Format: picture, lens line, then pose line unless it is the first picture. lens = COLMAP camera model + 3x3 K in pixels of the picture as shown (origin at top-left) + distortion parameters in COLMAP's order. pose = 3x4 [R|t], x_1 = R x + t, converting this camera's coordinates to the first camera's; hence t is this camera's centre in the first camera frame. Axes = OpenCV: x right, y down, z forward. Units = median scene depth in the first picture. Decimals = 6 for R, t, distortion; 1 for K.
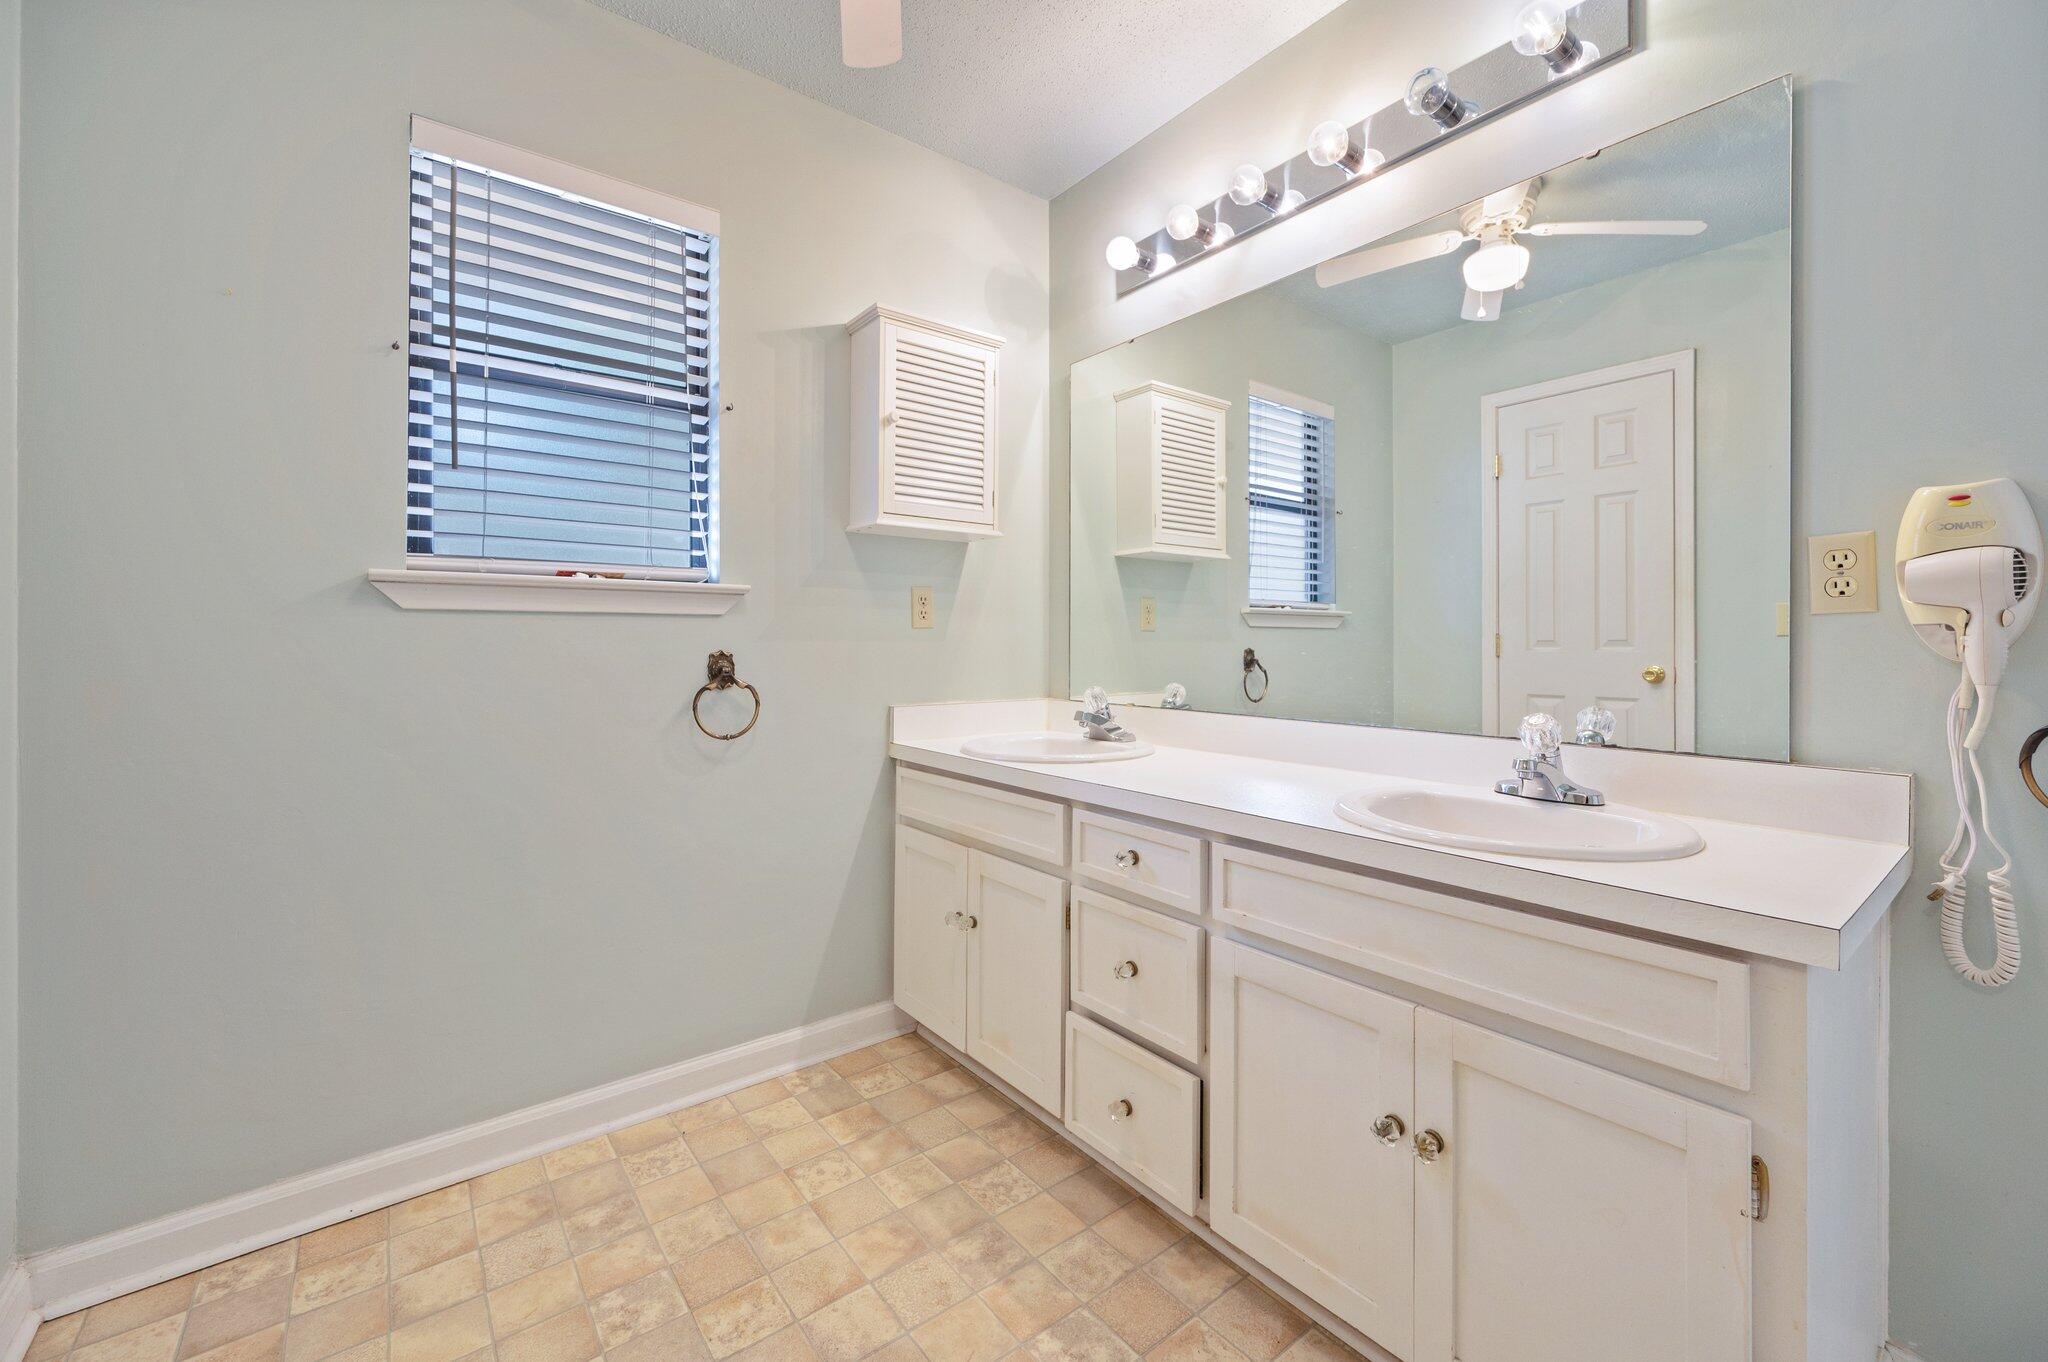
lens RADIAL K [[826.8, 0, 1058.6], [0, 826.8, 647.7], [0, 0, 1]] dist [-0.002874, 0.000511]
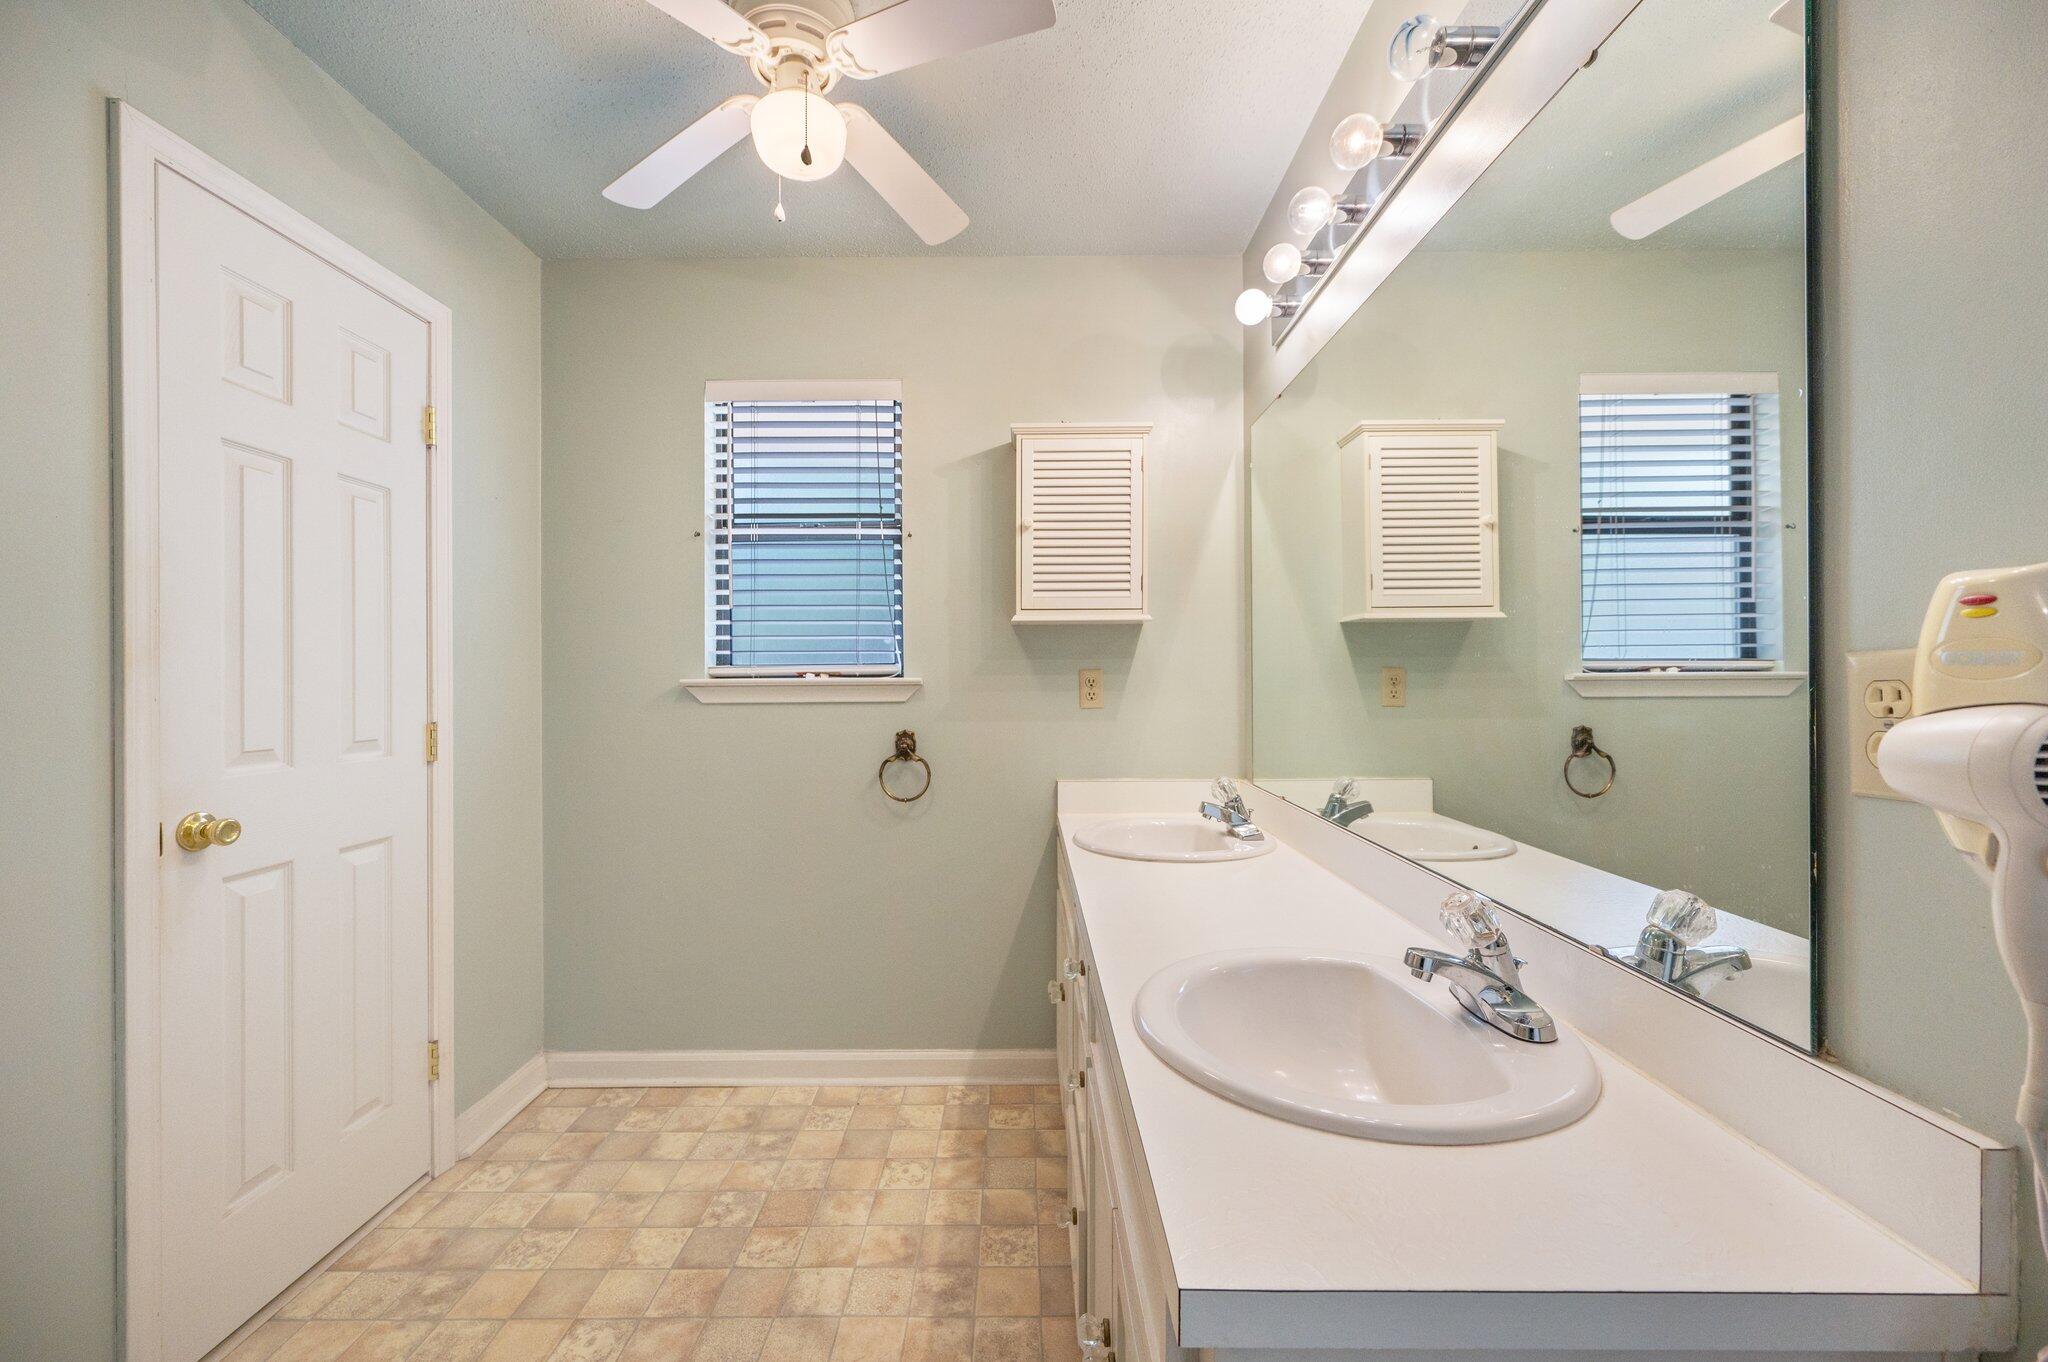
lens RADIAL K [[826.8, 0, 1037.5], [0, 826.8, 678.1], [0, 0, 1]] dist [-0.002874, 0.000511]
pose [[0.777424, -0.001437, -0.628976, 0.604194], [0.002605, 0.999996, 0.000936, -0.086150], [0.628972, -0.002366, 0.777424, 0.174030]]
